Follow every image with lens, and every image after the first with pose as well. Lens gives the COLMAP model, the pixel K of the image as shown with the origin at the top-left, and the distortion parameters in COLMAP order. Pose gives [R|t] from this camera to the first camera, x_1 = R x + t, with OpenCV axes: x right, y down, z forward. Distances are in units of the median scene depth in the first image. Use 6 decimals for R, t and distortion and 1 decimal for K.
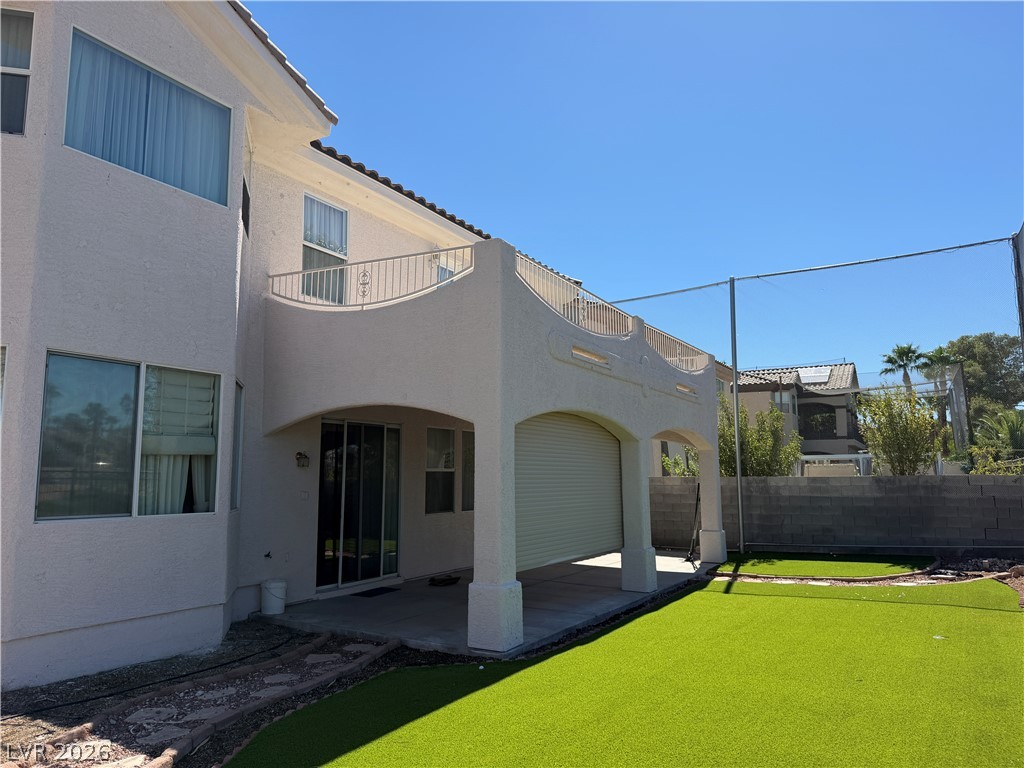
lens RADIAL K [[722.0, 0, 508.5], [0, 722.0, 388.5], [0, 0, 1]] dist [0.093766, -0.116626]
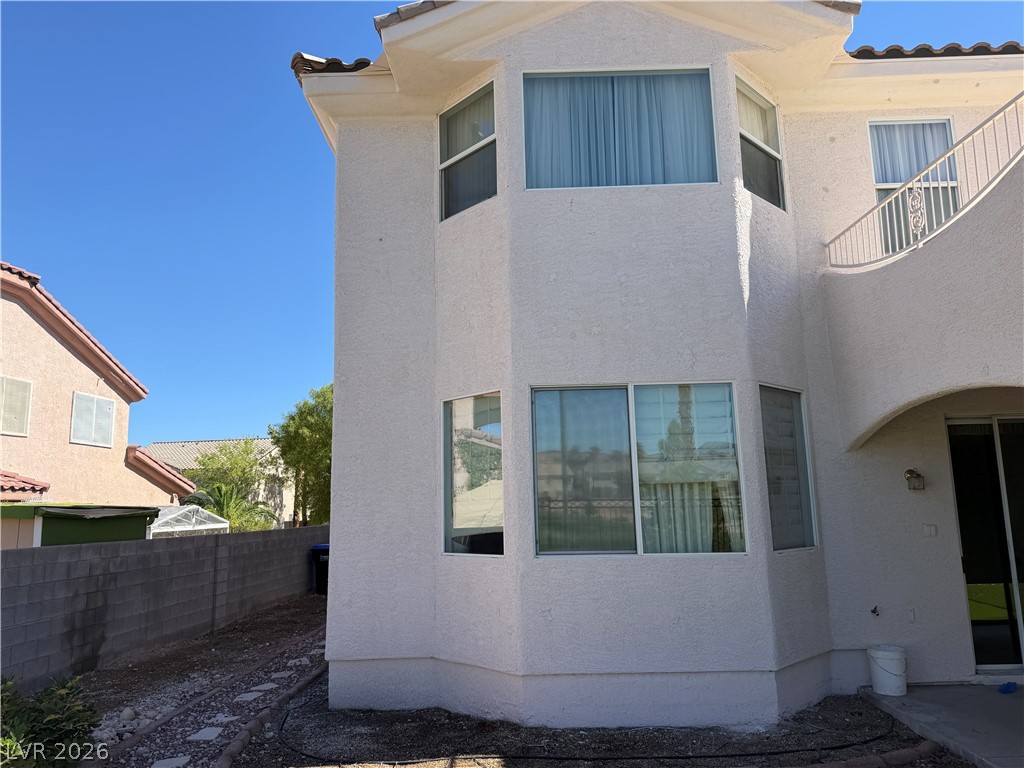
lens RADIAL K [[722.0, 0, 508.5], [0, 722.0, 388.5], [0, 0, 1]] dist [0.093766, -0.116626]
pose [[0.505306, -0.150114, -0.849783, 0.174176], [0.129391, 0.986801, -0.097378, 0.034909], [0.853184, -0.060749, 0.518060, 0.363886]]
